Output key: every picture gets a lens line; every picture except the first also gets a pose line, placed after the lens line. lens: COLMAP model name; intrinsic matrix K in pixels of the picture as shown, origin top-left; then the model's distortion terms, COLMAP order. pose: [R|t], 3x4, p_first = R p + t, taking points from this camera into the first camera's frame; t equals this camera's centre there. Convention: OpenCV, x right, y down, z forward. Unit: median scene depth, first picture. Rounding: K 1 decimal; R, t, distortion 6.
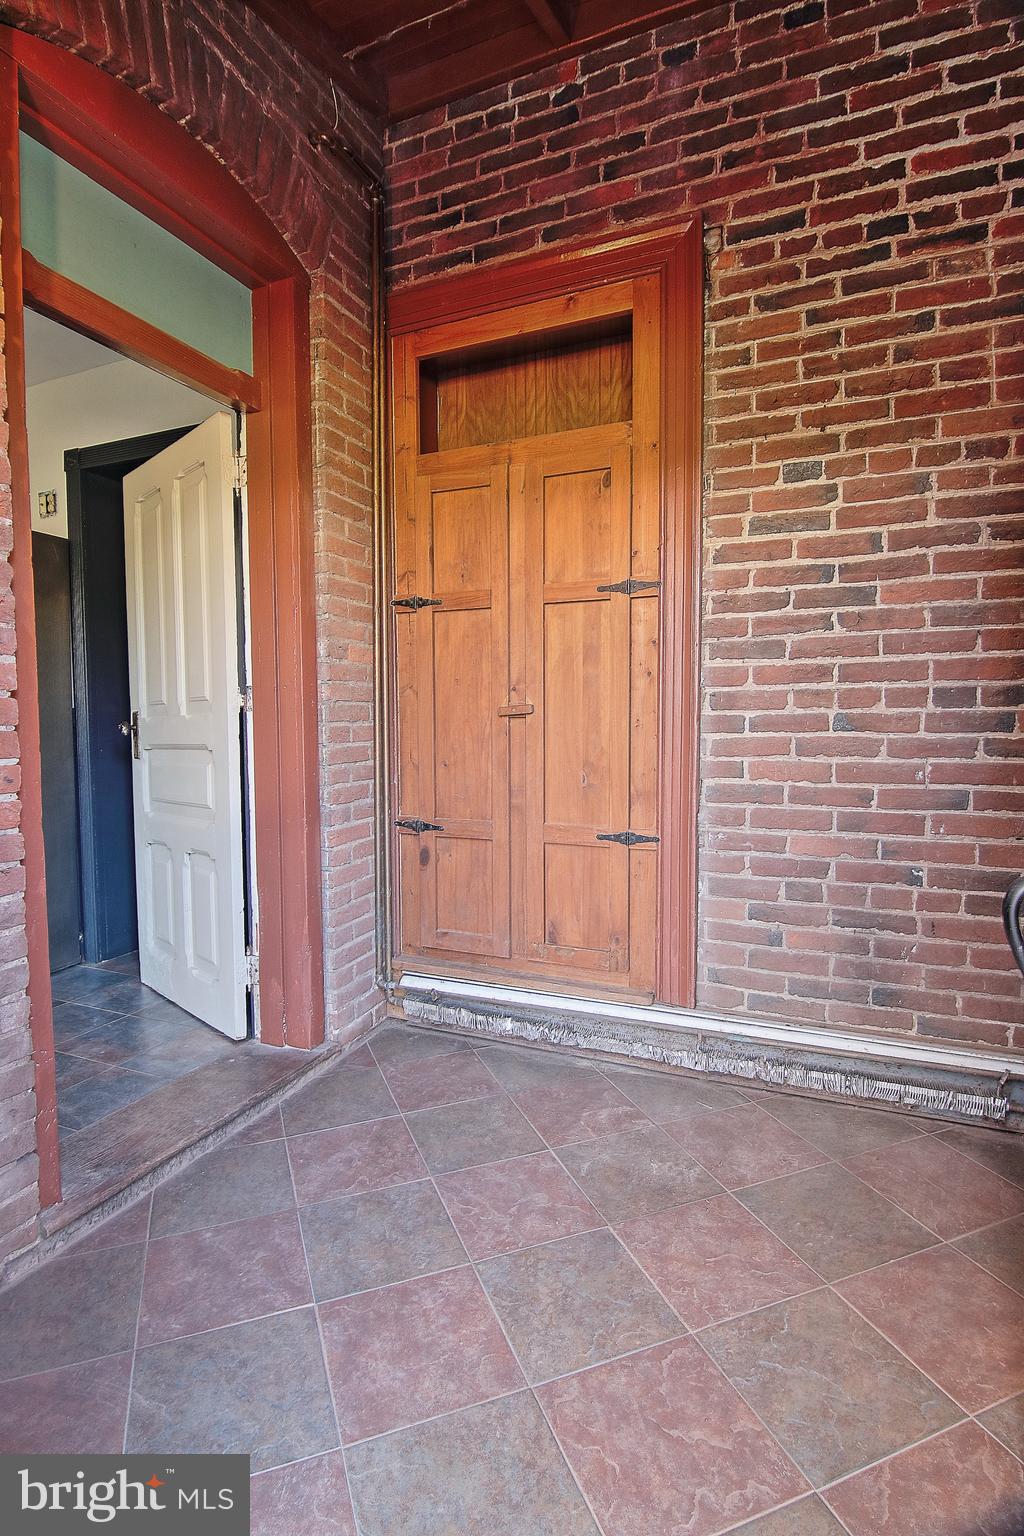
lens RADIAL K [[774.4, 0, 512.0], [0, 774.4, 768.0], [0, 0, 1]] dist [-0.000146, -0.018506]
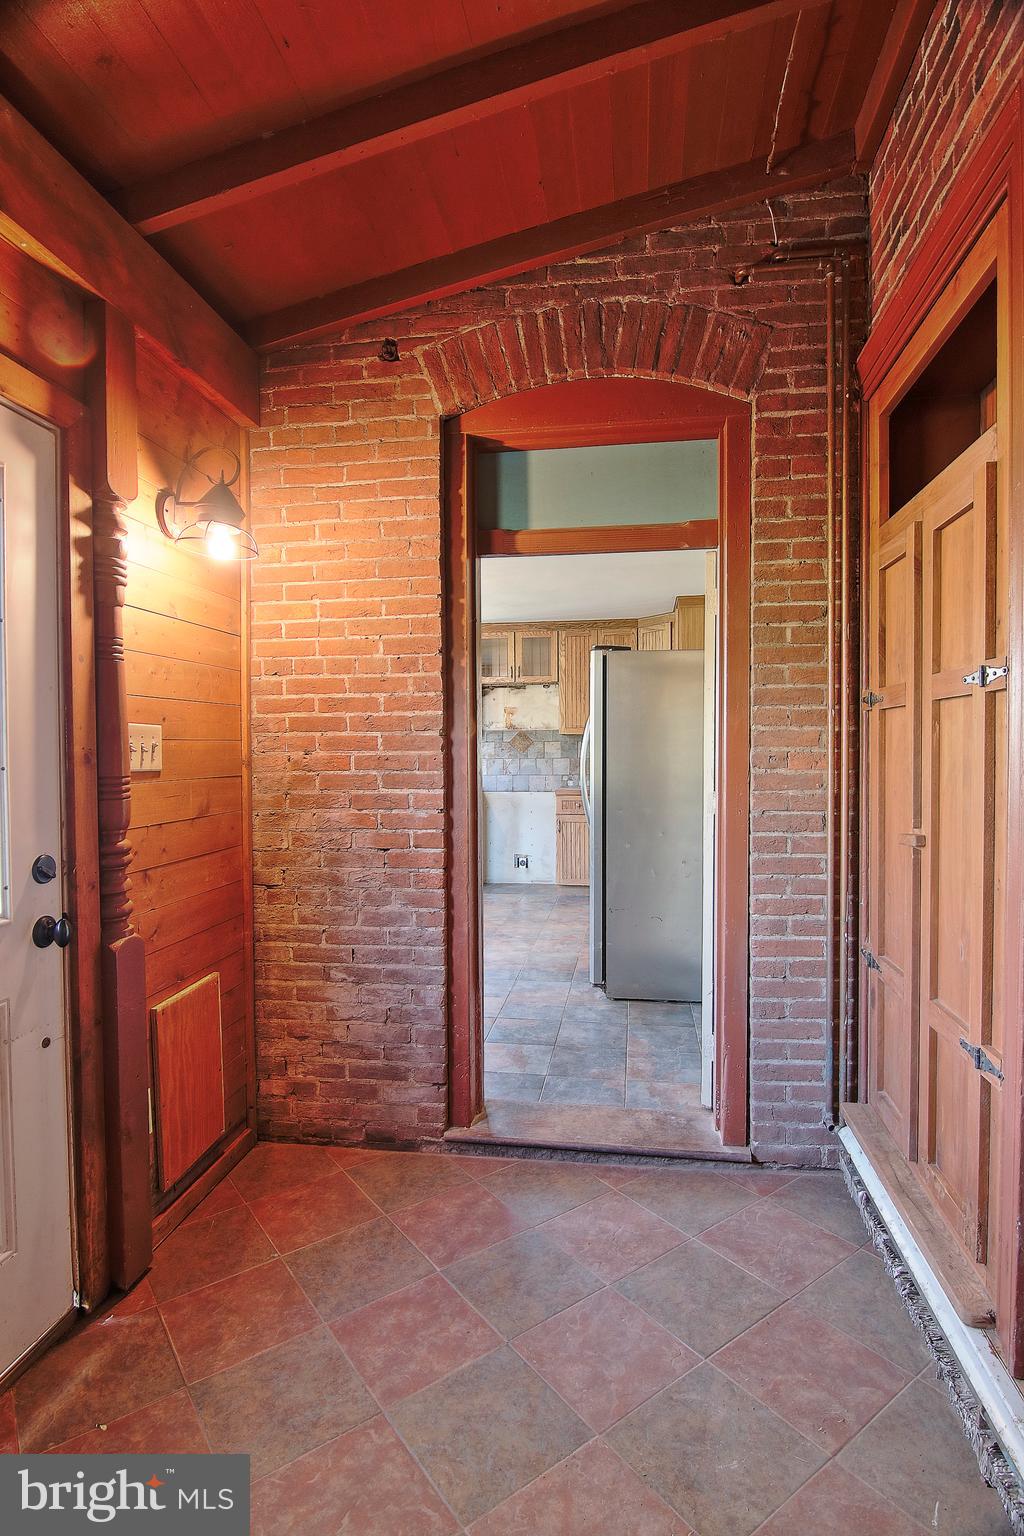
lens RADIAL K [[774.4, 0, 512.0], [0, 774.4, 768.0], [0, 0, 1]] dist [-0.000146, -0.018506]
pose [[0.263074, 0.023644, -0.964486, 0.773505], [-0.055336, 0.998424, 0.009382, -0.158909], [0.963187, 0.050903, 0.263968, 0.506952]]
